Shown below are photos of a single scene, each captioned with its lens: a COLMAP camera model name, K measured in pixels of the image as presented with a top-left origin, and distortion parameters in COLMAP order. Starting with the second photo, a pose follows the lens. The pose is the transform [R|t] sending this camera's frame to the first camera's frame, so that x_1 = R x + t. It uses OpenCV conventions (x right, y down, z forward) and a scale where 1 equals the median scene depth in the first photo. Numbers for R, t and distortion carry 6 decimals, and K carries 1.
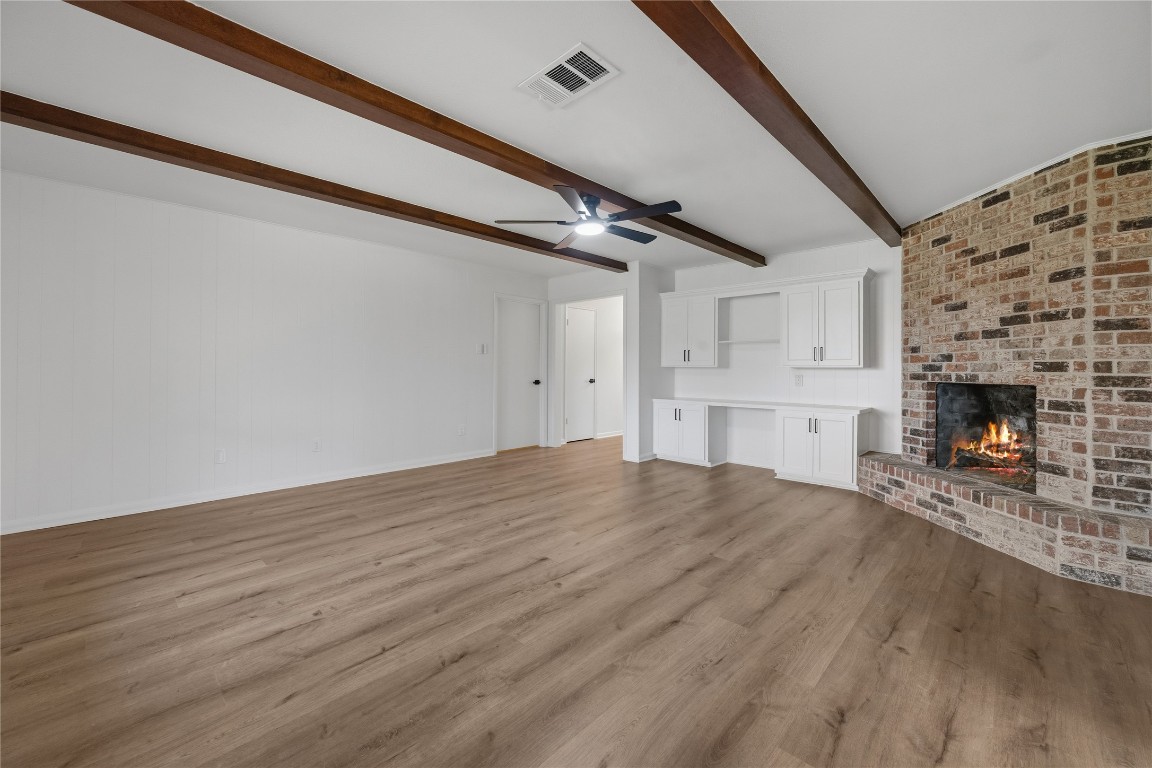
lens RADIAL K [[457.8, 0, 577.4], [0, 457.8, 367.5], [0, 0, 1]] dist [0.000451, 0.000444]
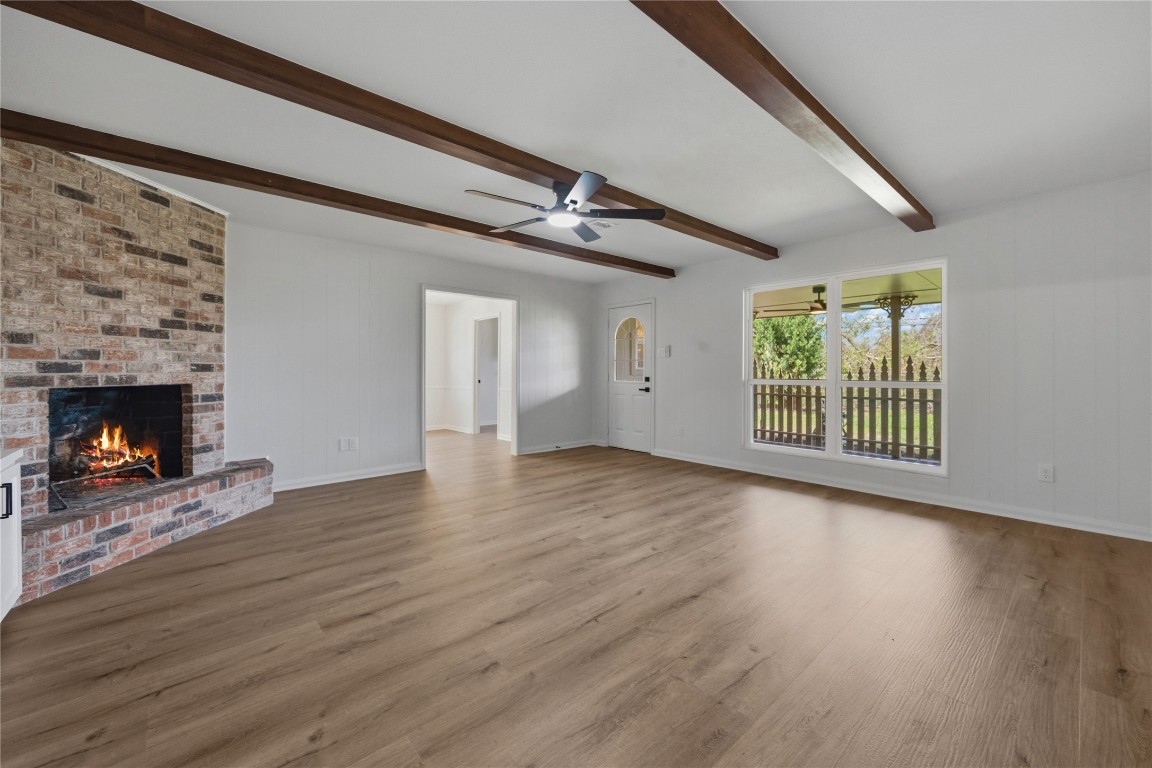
lens RADIAL K [[457.8, 0, 583.3], [0, 457.8, 369.6], [0, 0, 1]] dist [0.000451, 0.000444]
pose [[-0.997975, -0.004892, 0.063412, -0.077492], [-0.005174, 0.999977, -0.004288, 0.003510], [-0.063389, -0.004607, -0.997978, 2.034154]]
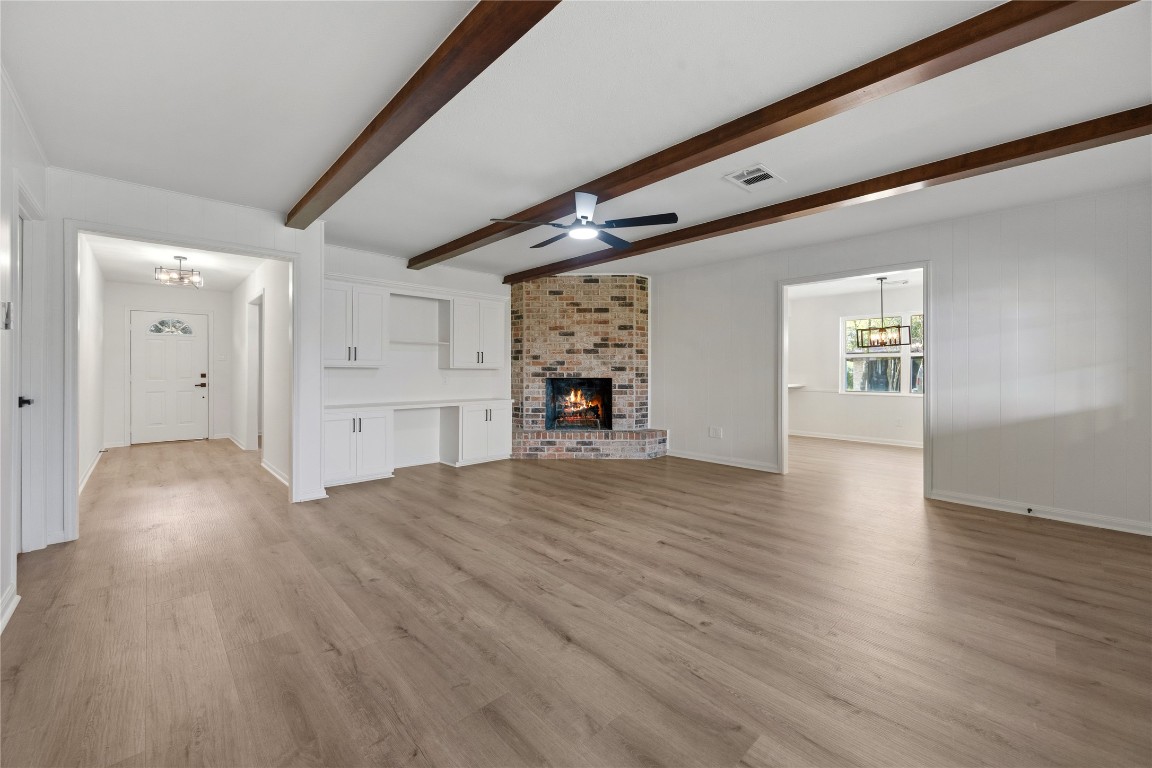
lens RADIAL K [[457.8, 0, 577.6], [0, 457.8, 371.4], [0, 0, 1]] dist [0.000451, 0.000444]
pose [[0.048044, -0.005979, 0.998827, -1.048045], [-0.005744, 0.999964, 0.006262, -0.002055], [-0.998829, -0.006038, 0.048008, 1.016992]]
